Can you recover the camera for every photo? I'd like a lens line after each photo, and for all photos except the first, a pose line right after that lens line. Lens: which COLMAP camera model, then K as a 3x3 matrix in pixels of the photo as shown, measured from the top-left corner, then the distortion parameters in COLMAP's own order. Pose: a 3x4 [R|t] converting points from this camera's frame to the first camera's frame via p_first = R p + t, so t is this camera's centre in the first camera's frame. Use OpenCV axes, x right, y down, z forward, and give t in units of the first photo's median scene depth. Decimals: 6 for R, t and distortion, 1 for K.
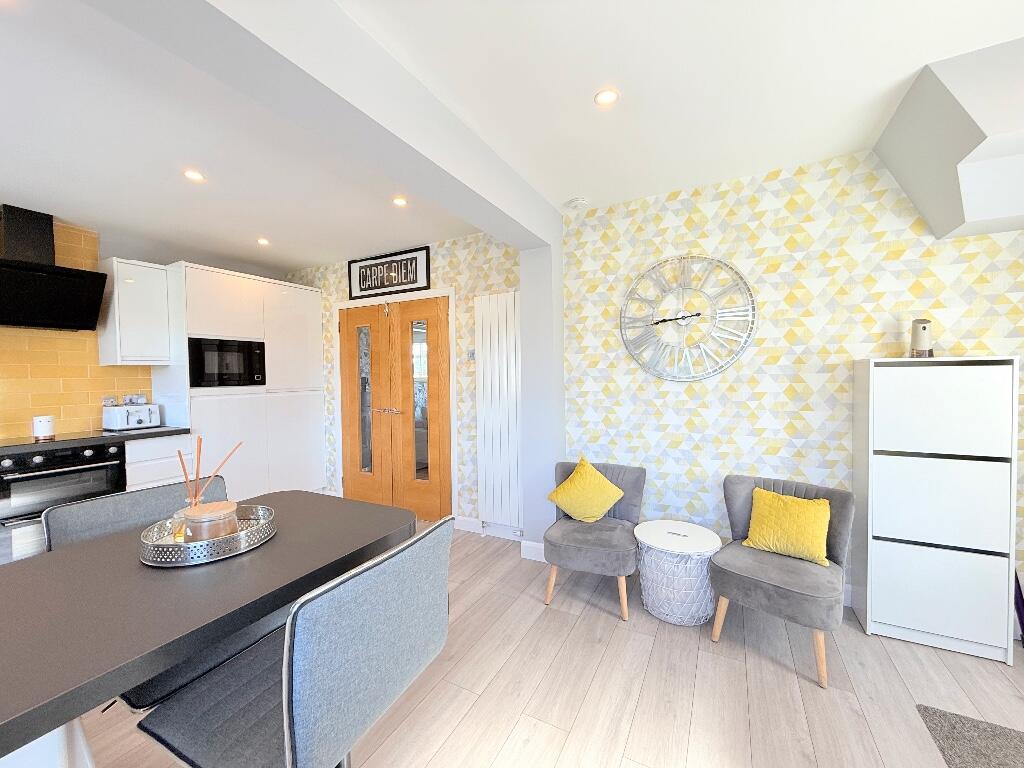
lens RADIAL K [[410.0, 0, 511.7], [0, 410.0, 383.1], [0, 0, 1]] dist [-0.001711, 0.001428]
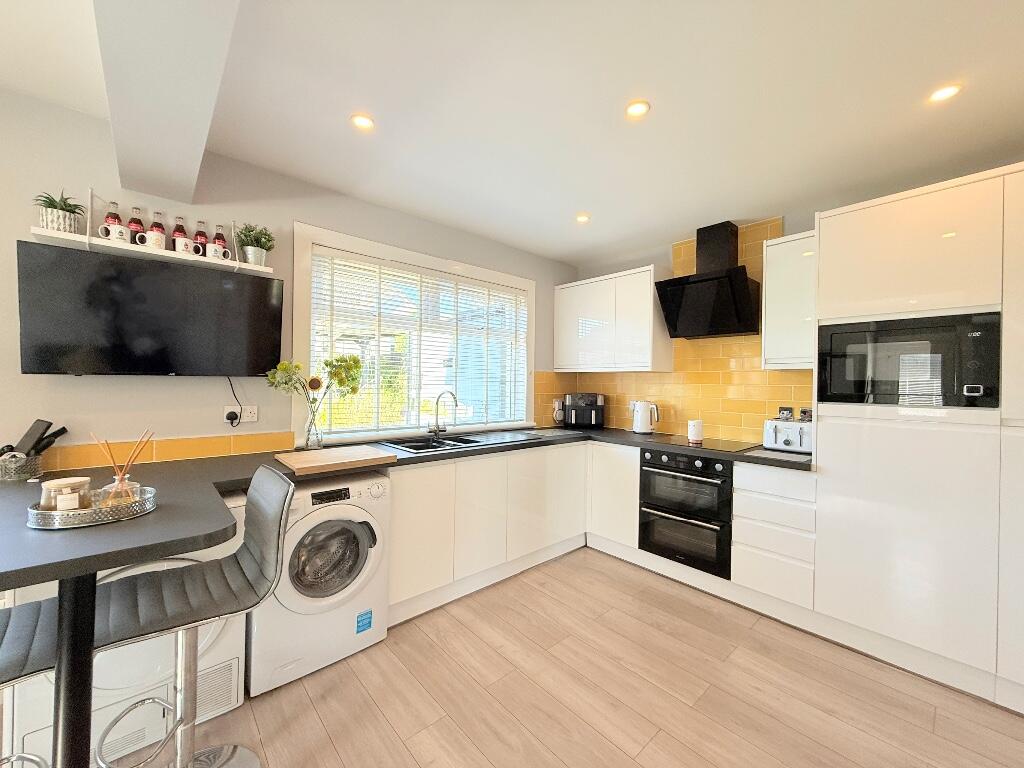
lens RADIAL K [[410.0, 0, 508.3], [0, 410.0, 384.8], [0, 0, 1]] dist [-0.001711, 0.001428]
pose [[-0.344639, 0.013424, -0.938639, -0.004966], [-0.033067, 0.999104, 0.026430, -0.021065], [0.938153, 0.040147, -0.343886, 0.930824]]
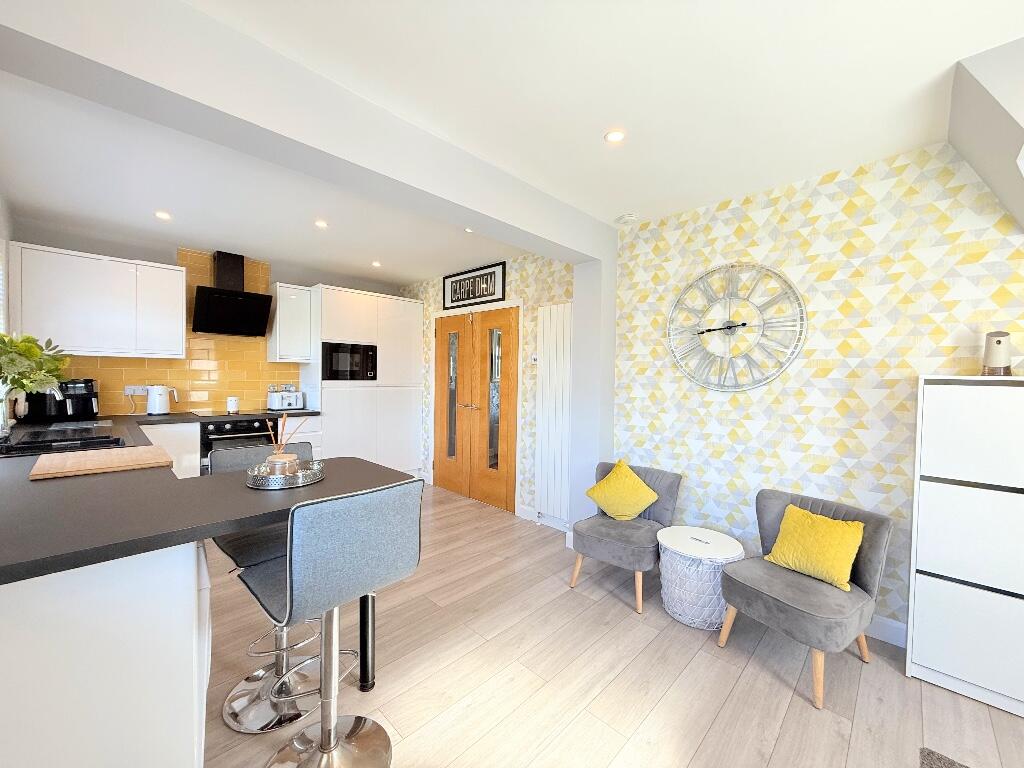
lens RADIAL K [[410.0, 0, 510.8], [0, 410.0, 384.0], [0, 0, 1]] dist [-0.001711, 0.001428]
pose [[0.958434, 0.037702, -0.282814, 0.196363], [-0.038320, 0.999260, 0.003347, -0.005665], [0.282730, 0.007629, 0.959169, -0.101061]]
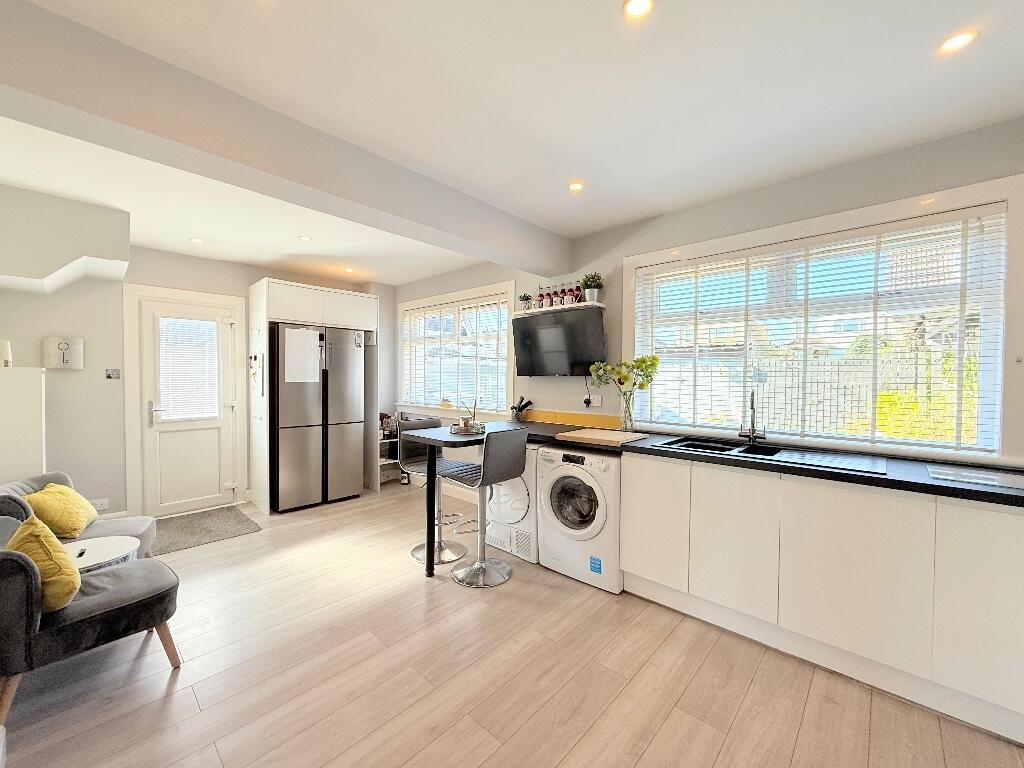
lens RADIAL K [[410.0, 0, 508.6], [0, 410.0, 382.8], [0, 0, 1]] dist [-0.001711, 0.001428]
pose [[-0.965674, 0.005251, 0.259704, -0.664764], [0.015915, 0.999113, 0.038975, -0.028779], [-0.259269, 0.041771, -0.964901, 1.405394]]
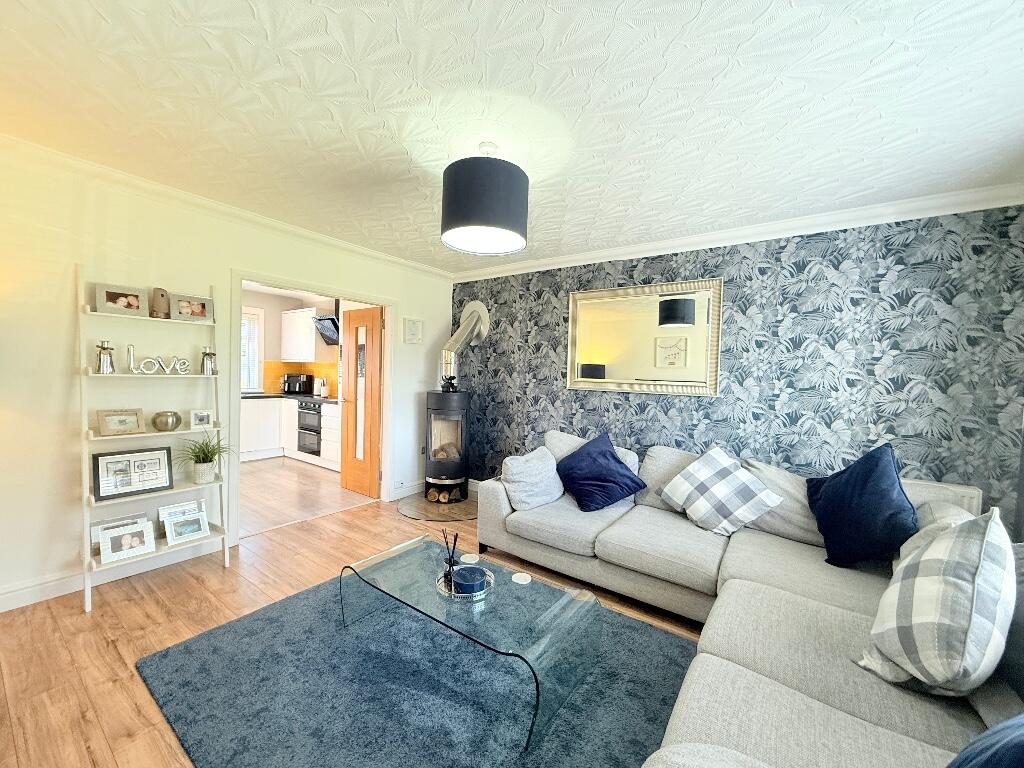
lens RADIAL K [[410.0, 0, 514.3], [0, 410.0, 383.1], [0, 0, 1]] dist [-0.001711, 0.001428]
pose [[-0.135574, 0.030232, -0.990306, 0.850931], [-0.050842, 0.998005, 0.037427, -0.068771], [0.989462, 0.055423, -0.133767, 2.313207]]
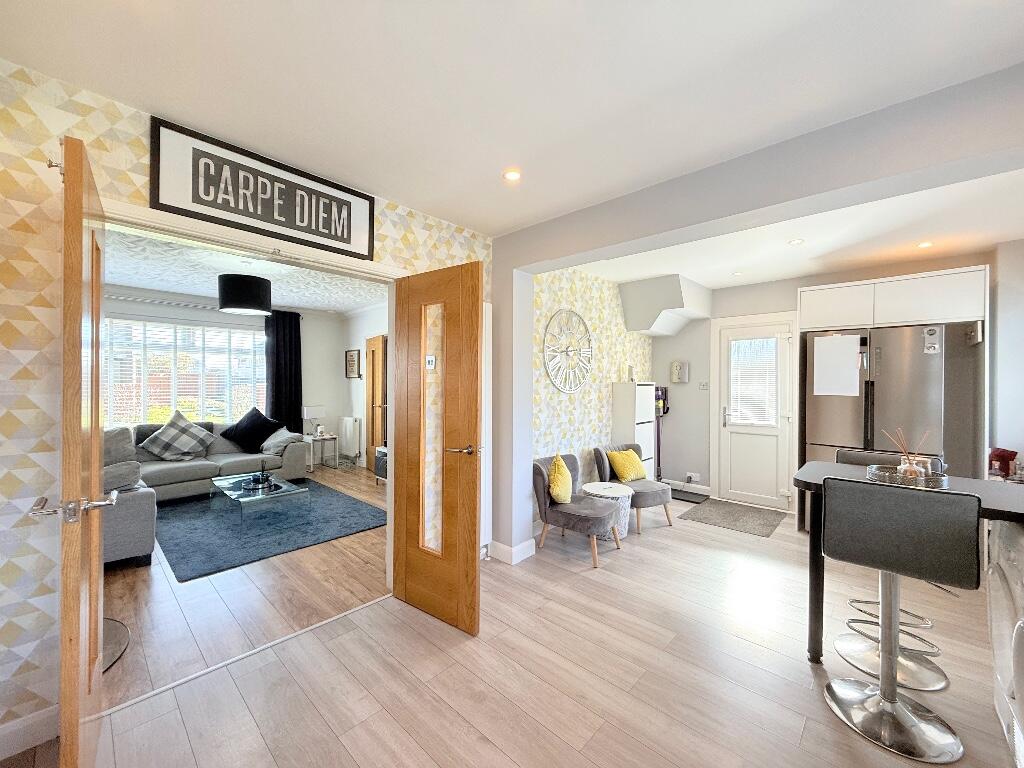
lens RADIAL K [[410.0, 0, 515.4], [0, 410.0, 383.5], [0, 0, 1]] dist [-0.001711, 0.001428]
pose [[0.248138, 0.017205, 0.968572, -1.089141], [0.014212, 0.999670, -0.021398, -0.009065], [-0.968620, 0.019075, 0.247812, 0.817388]]
